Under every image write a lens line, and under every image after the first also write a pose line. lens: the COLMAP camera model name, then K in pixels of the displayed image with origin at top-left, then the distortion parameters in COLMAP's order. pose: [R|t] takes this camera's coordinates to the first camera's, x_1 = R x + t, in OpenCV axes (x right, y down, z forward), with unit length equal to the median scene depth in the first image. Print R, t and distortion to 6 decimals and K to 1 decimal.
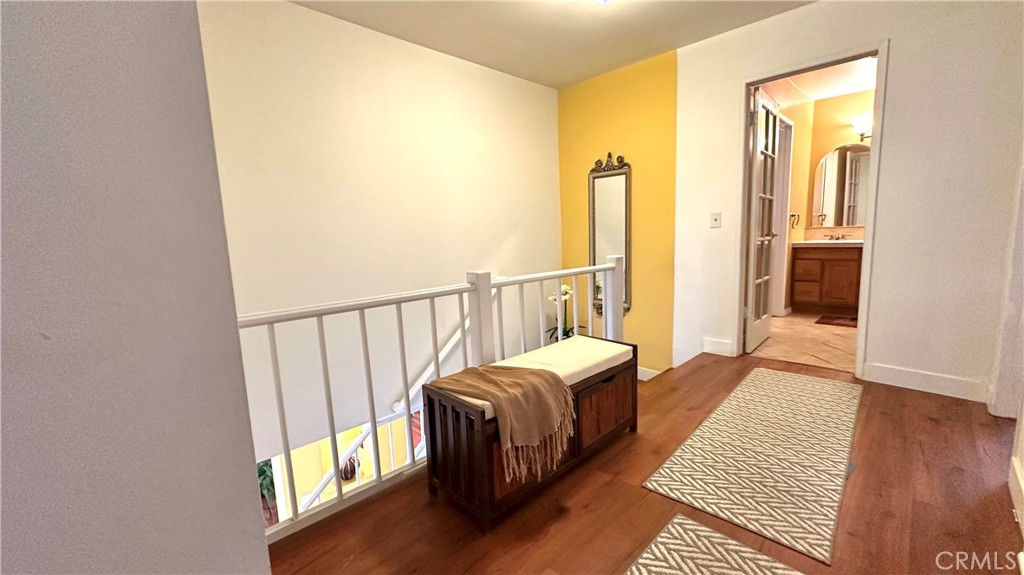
lens RADIAL K [[408.8, 0, 512.0], [0, 408.8, 289.1], [0, 0, 1]] dist [-0.003572, 0.000308]
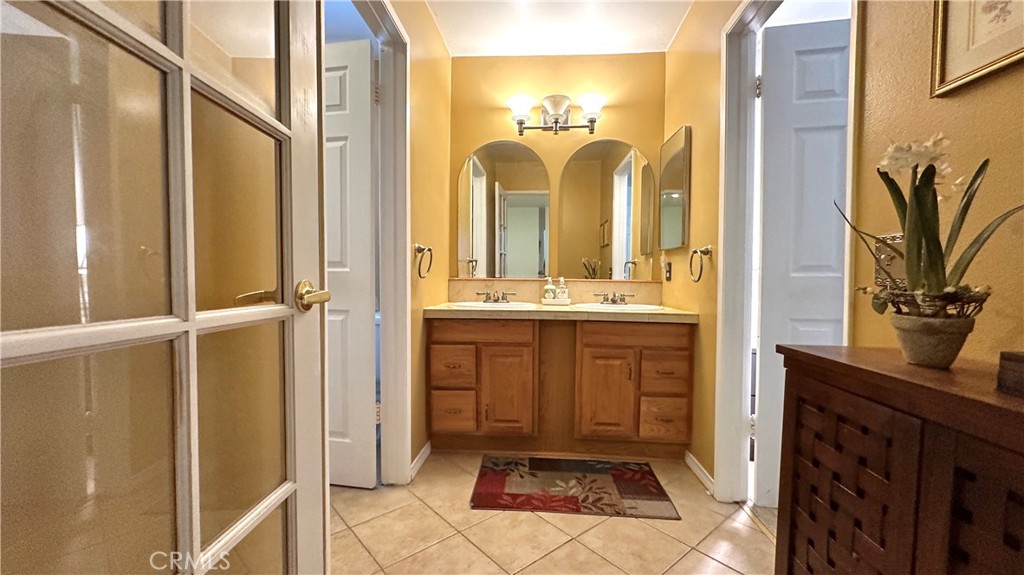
lens RADIAL K [[408.8, 0, 512.0], [0, 408.8, 289.1], [0, 0, 1]] dist [-0.003572, 0.000308]
pose [[0.737739, 0.022822, 0.674700, 0.443272], [0.057354, 0.993696, -0.096325, -0.084862], [-0.672646, 0.109759, 0.731779, 0.584460]]
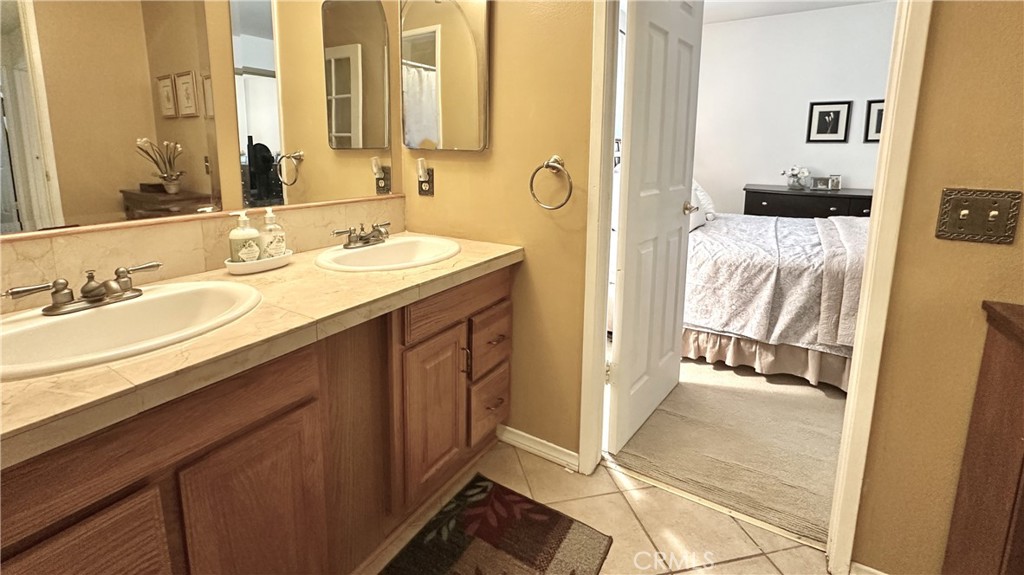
lens RADIAL K [[445.8, 0, 514.3], [0, 445.8, 212.1], [0, 0, 1]] dist [-0.000830, 0.000006]
pose [[-0.244362, -0.106411, 0.963828, 0.554774], [0.131206, 0.981191, 0.141593, -0.167491], [-0.960766, 0.161060, -0.225804, 0.856267]]
